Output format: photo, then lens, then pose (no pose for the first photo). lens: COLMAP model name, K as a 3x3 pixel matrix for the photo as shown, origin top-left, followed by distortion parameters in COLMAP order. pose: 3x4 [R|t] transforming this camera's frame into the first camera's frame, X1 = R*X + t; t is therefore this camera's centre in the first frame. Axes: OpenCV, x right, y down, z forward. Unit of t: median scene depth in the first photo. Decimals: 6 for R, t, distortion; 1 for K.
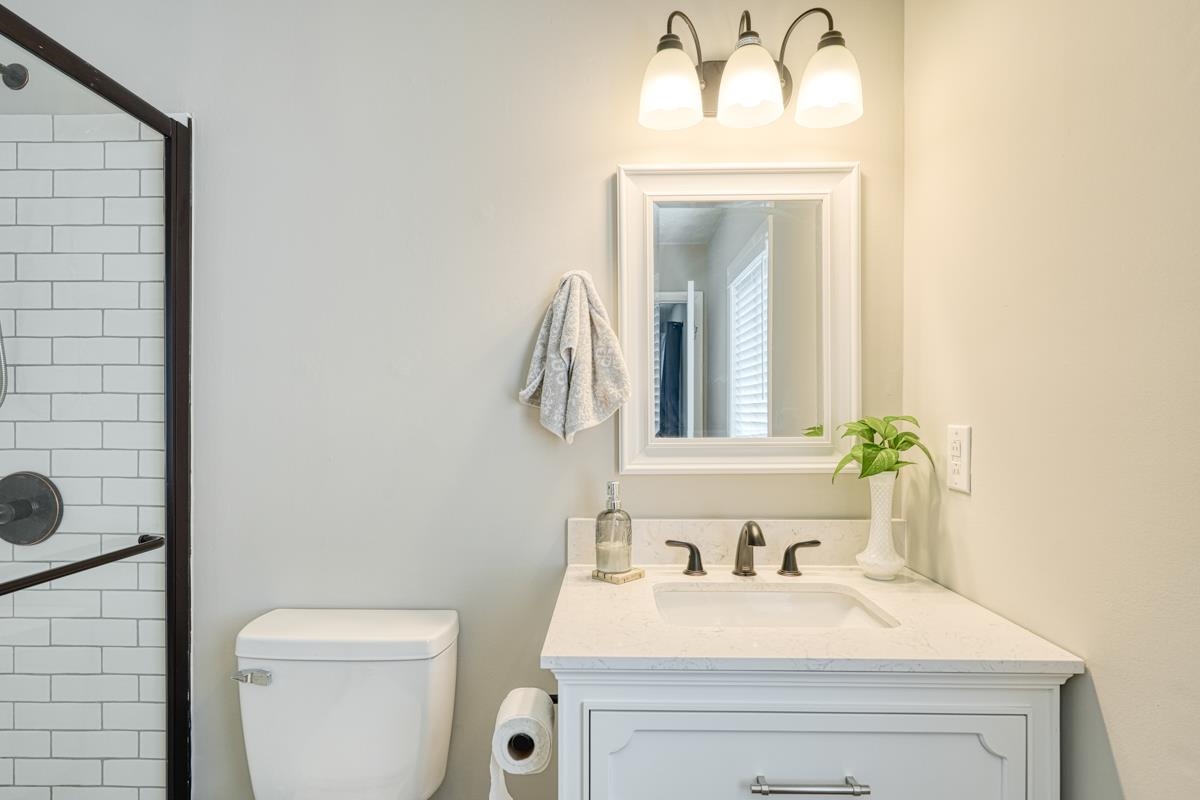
lens RADIAL K [[645.1, 0, 601.4], [0, 645.1, 415.9], [0, 0, 1]] dist [-0.002918, 0.001957]
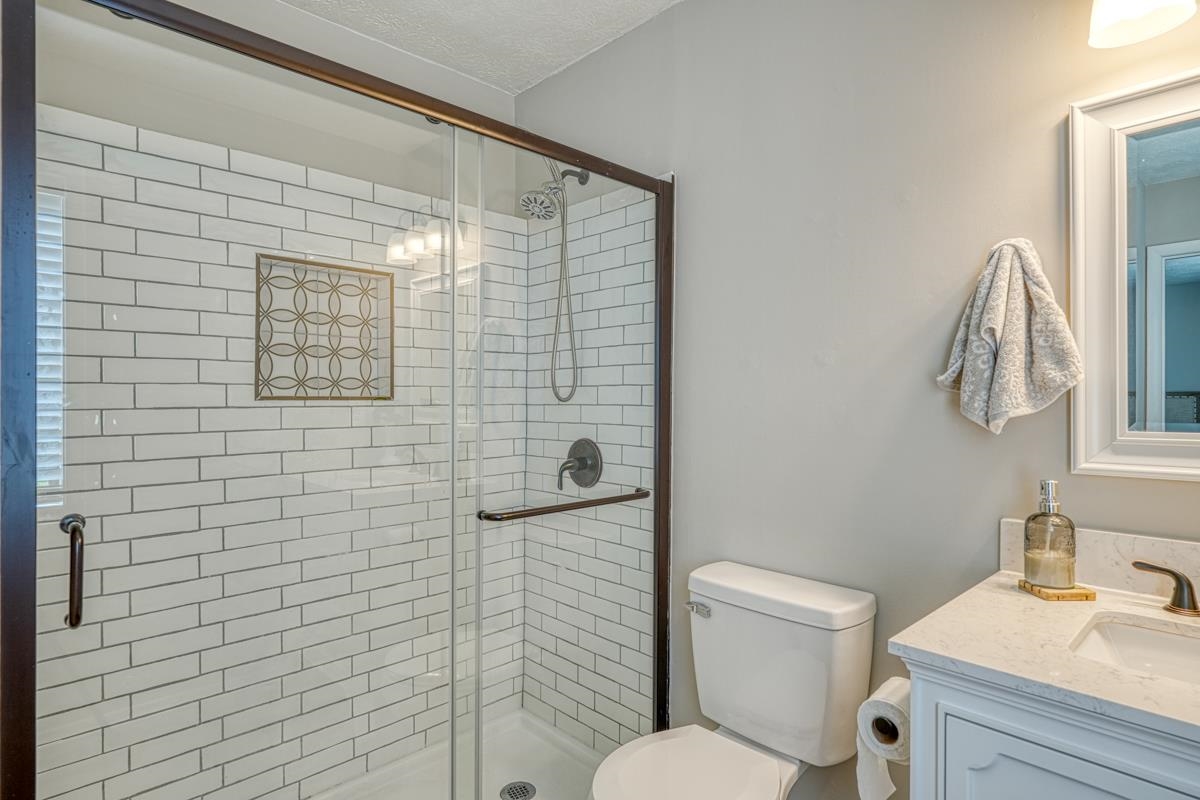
lens RADIAL K [[645.1, 0, 603.3], [0, 645.1, 394.0], [0, 0, 1]] dist [-0.002918, 0.001957]
pose [[0.699012, -0.004337, -0.715097, 0.209943], [-0.006225, 0.999907, -0.012149, 0.001869], [0.715083, 0.012943, 0.698920, -0.017698]]
